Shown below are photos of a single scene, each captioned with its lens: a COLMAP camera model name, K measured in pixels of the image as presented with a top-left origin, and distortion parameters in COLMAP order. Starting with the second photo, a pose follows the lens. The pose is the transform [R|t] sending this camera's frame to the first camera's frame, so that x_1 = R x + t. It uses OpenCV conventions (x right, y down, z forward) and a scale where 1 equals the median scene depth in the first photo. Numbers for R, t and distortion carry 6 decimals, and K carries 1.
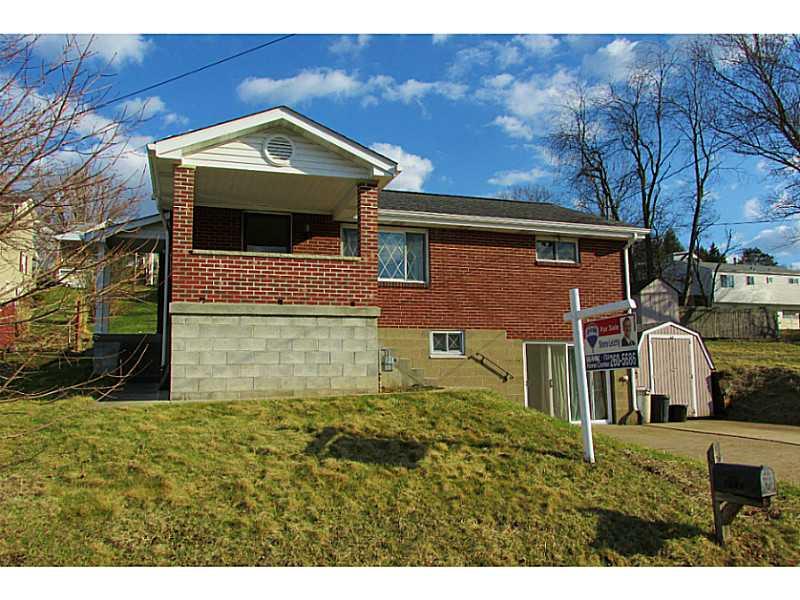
lens RADIAL K [[732.5, 0, 400.0], [0, 732.5, 300.0], [0, 0, 1]] dist [-0.037901, 0.017781]
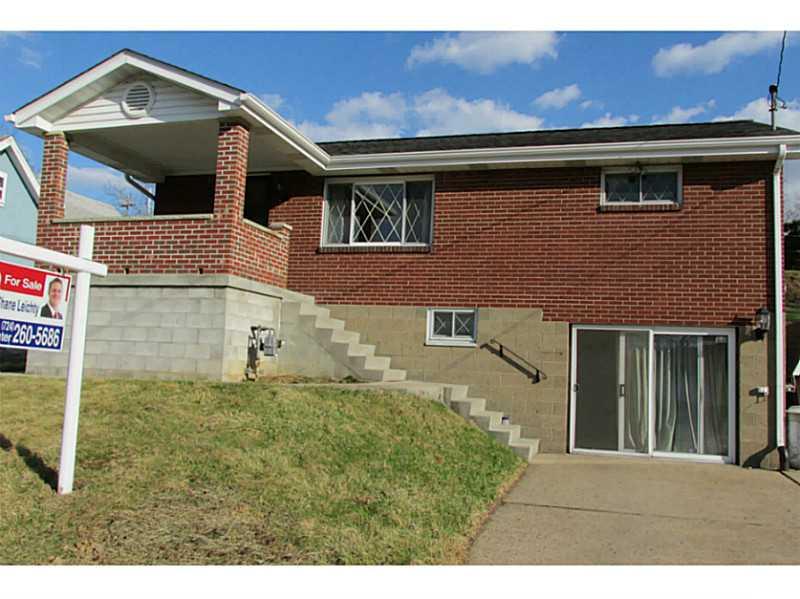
lens RADIAL K [[732.5, 0, 400.0], [0, 732.5, 299.5], [0, 0, 1]] dist [-0.037901, 0.017781]
pose [[0.785625, -0.008905, -0.618639, 0.484833], [0.013774, 0.999900, 0.003098, 0.029650], [0.618550, -0.010955, 0.785669, 0.386789]]
